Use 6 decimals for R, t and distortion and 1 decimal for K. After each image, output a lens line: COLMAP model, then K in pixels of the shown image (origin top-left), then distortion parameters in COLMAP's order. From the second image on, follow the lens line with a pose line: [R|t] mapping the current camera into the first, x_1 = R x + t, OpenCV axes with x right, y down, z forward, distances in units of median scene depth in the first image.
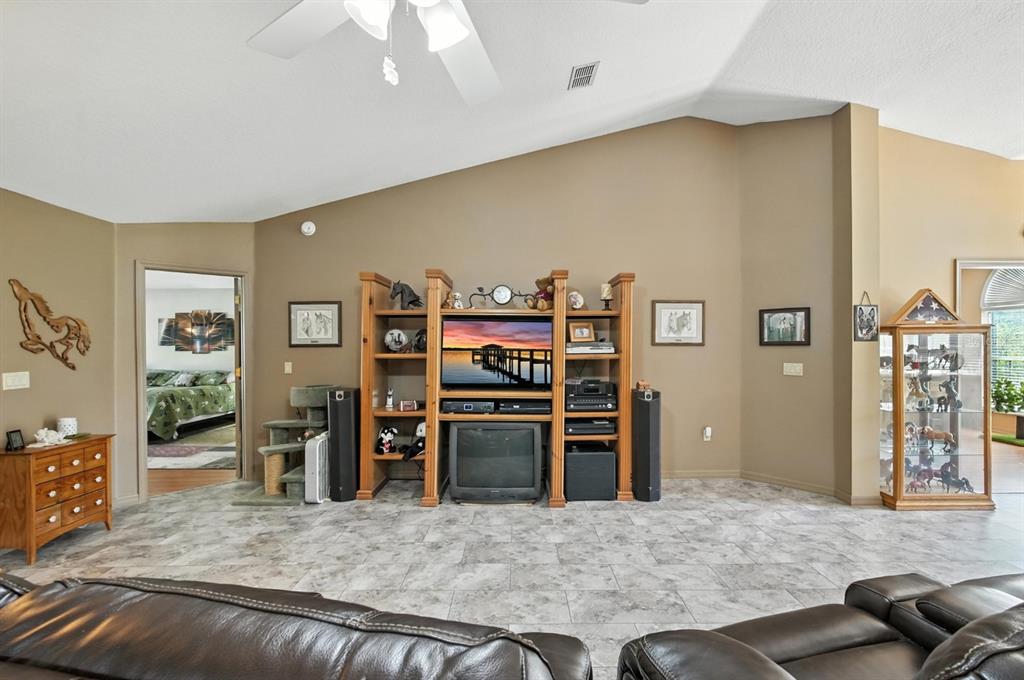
lens RADIAL K [[439.3, 0, 508.0], [0, 439.3, 349.5], [0, 0, 1]] dist [-0.018200, 0.000116]
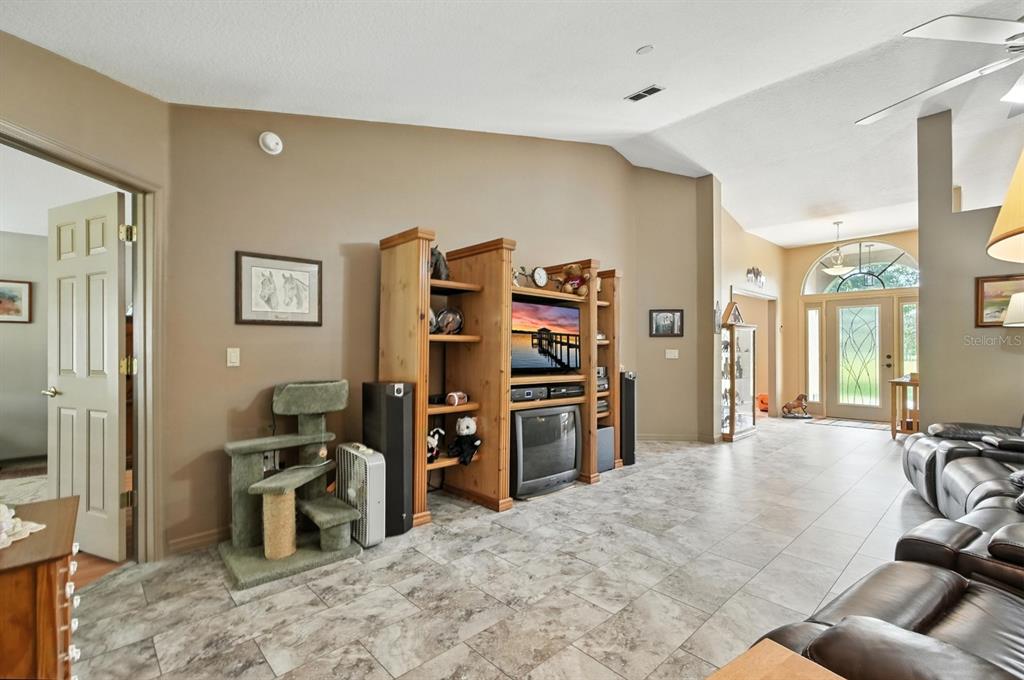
lens RADIAL K [[450.2, 0, 515.5], [0, 450.2, 341.4], [0, 0, 1]] dist [-0.002614, 0.000519]
pose [[0.743586, 0.013017, 0.668513, -0.737339], [-0.002070, 0.999851, -0.017166, 0.034876], [-0.668637, 0.011381, 0.743502, 0.297365]]
